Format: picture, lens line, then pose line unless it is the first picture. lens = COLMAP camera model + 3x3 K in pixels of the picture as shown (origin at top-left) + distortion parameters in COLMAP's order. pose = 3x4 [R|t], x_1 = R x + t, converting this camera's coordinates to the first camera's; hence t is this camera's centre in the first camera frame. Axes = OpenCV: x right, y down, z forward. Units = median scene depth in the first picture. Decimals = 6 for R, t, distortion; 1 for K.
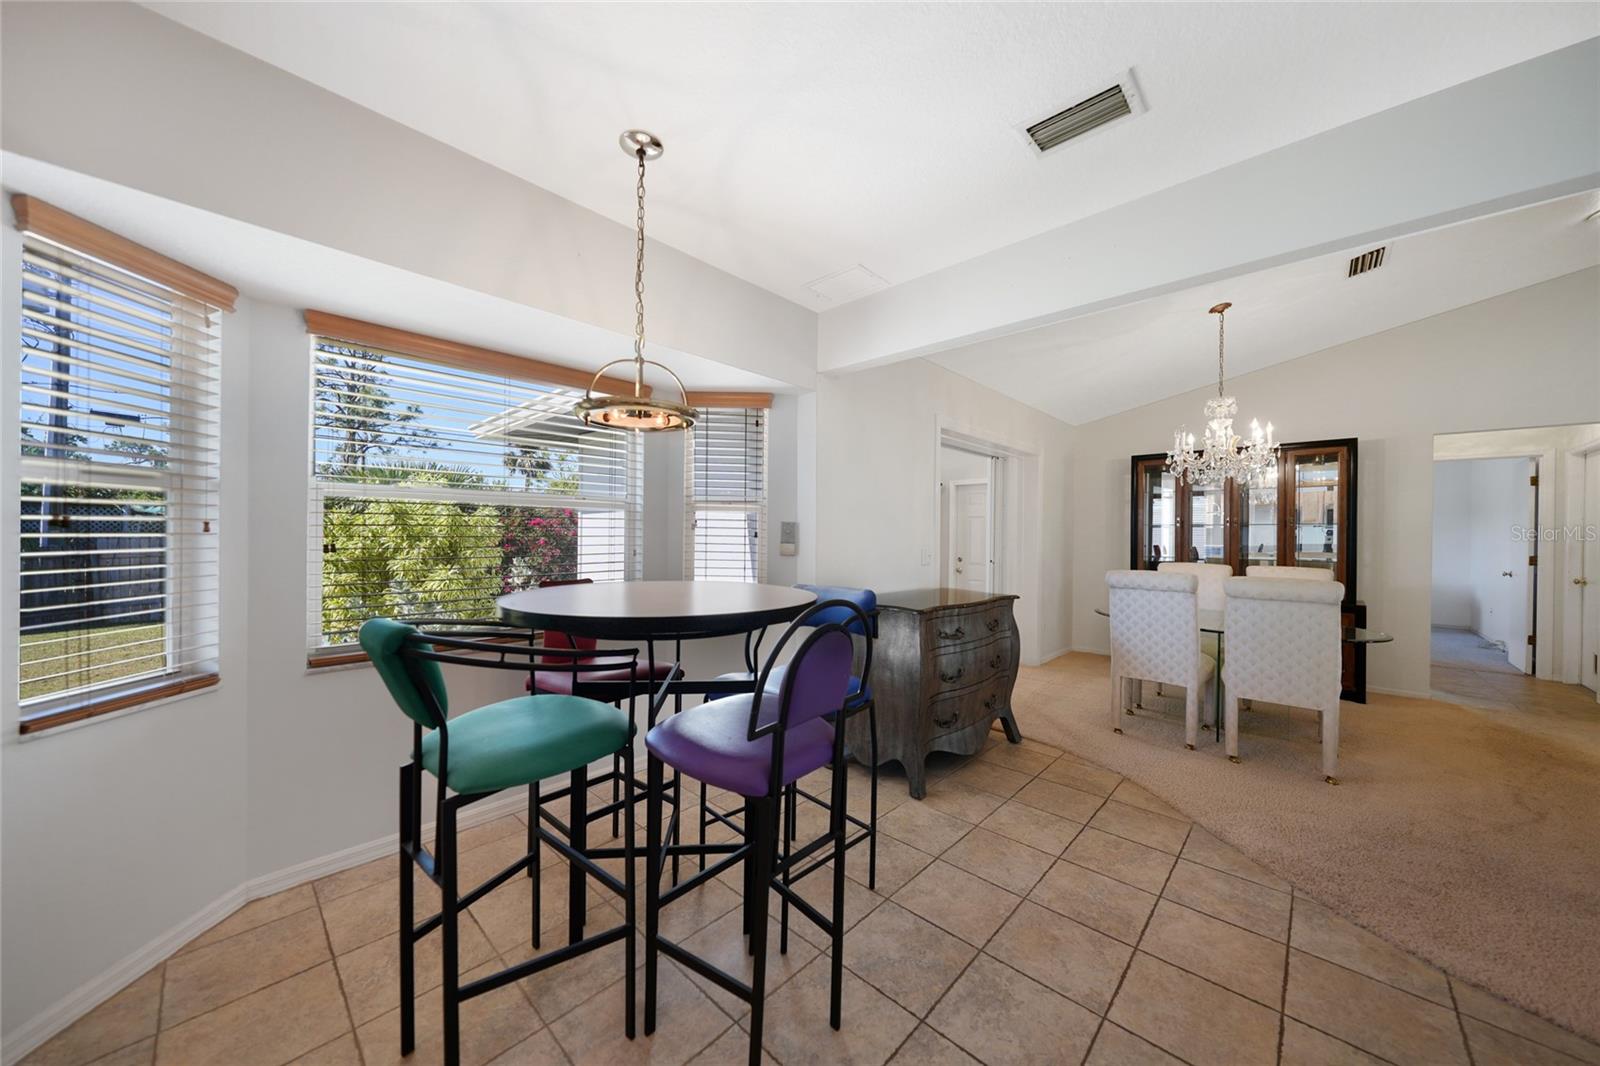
lens RADIAL K [[553.6, 0, 813.5], [0, 553.6, 531.7], [0, 0, 1]] dist [-0.009460, 0.003759]
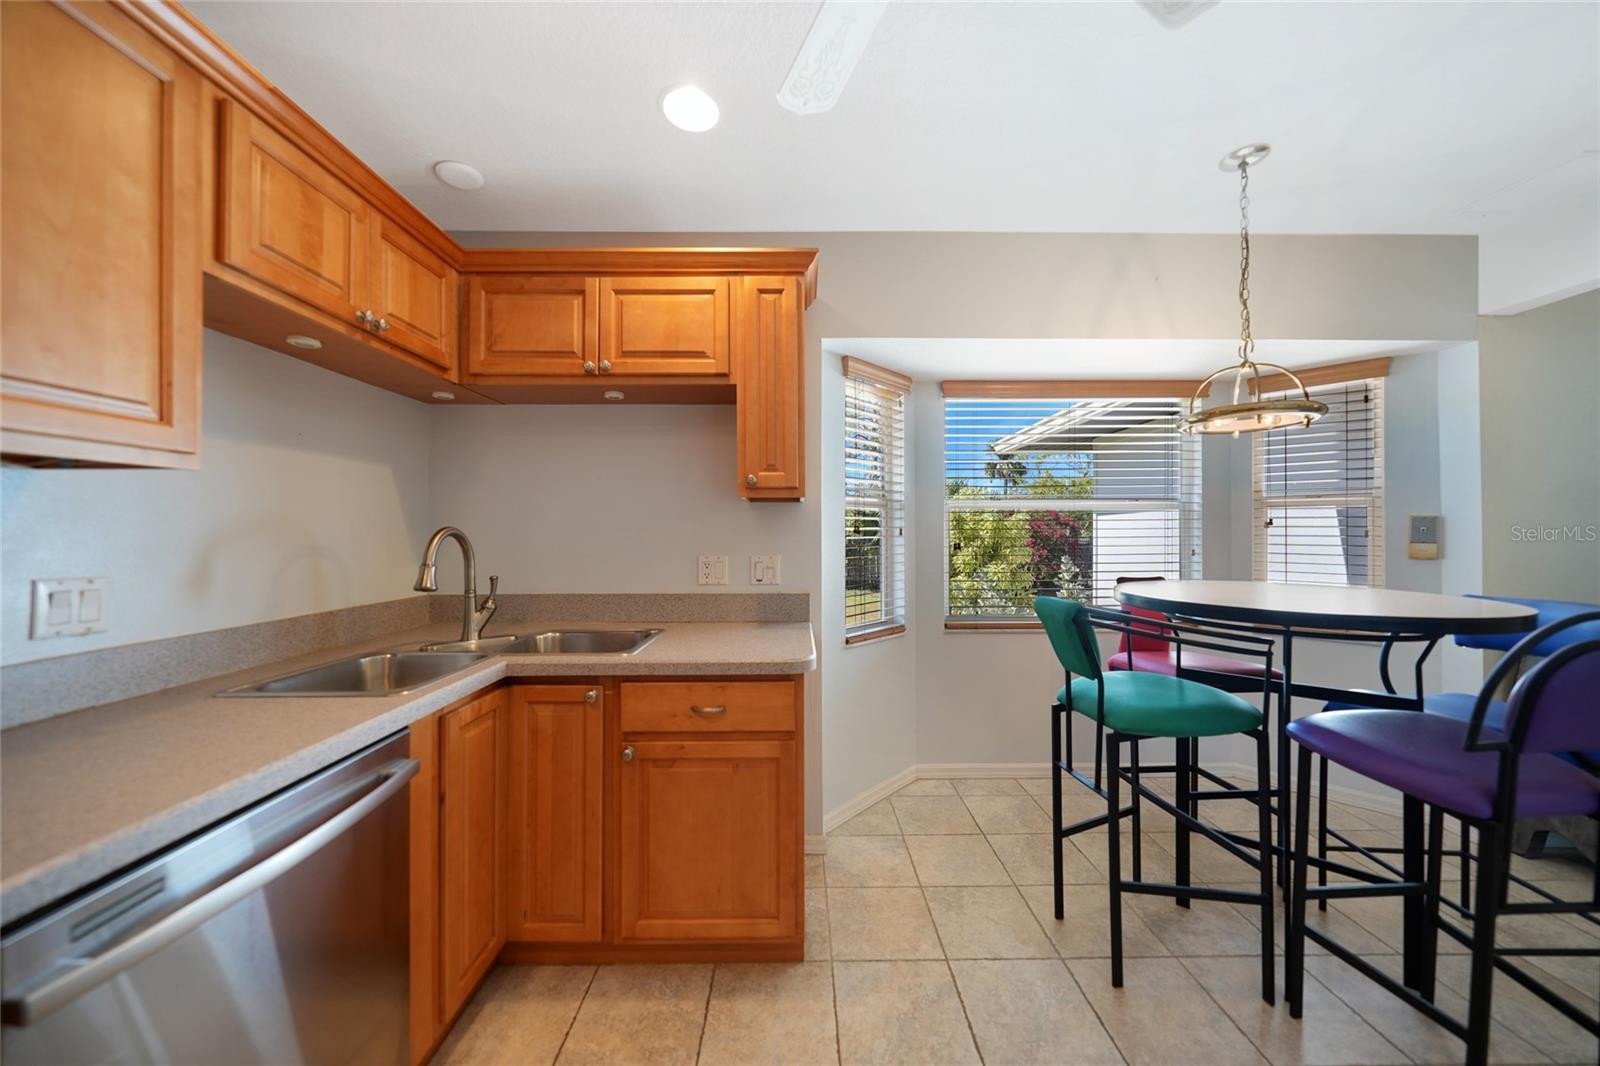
lens RADIAL K [[553.6, 0, 804.9], [0, 553.6, 531.6], [0, 0, 1]] dist [-0.009460, 0.003759]
pose [[0.688541, -0.015725, -0.725027, -0.126503], [0.013228, 0.999871, -0.009125, 0.001003], [0.725077, -0.003308, 0.688660, -0.284069]]
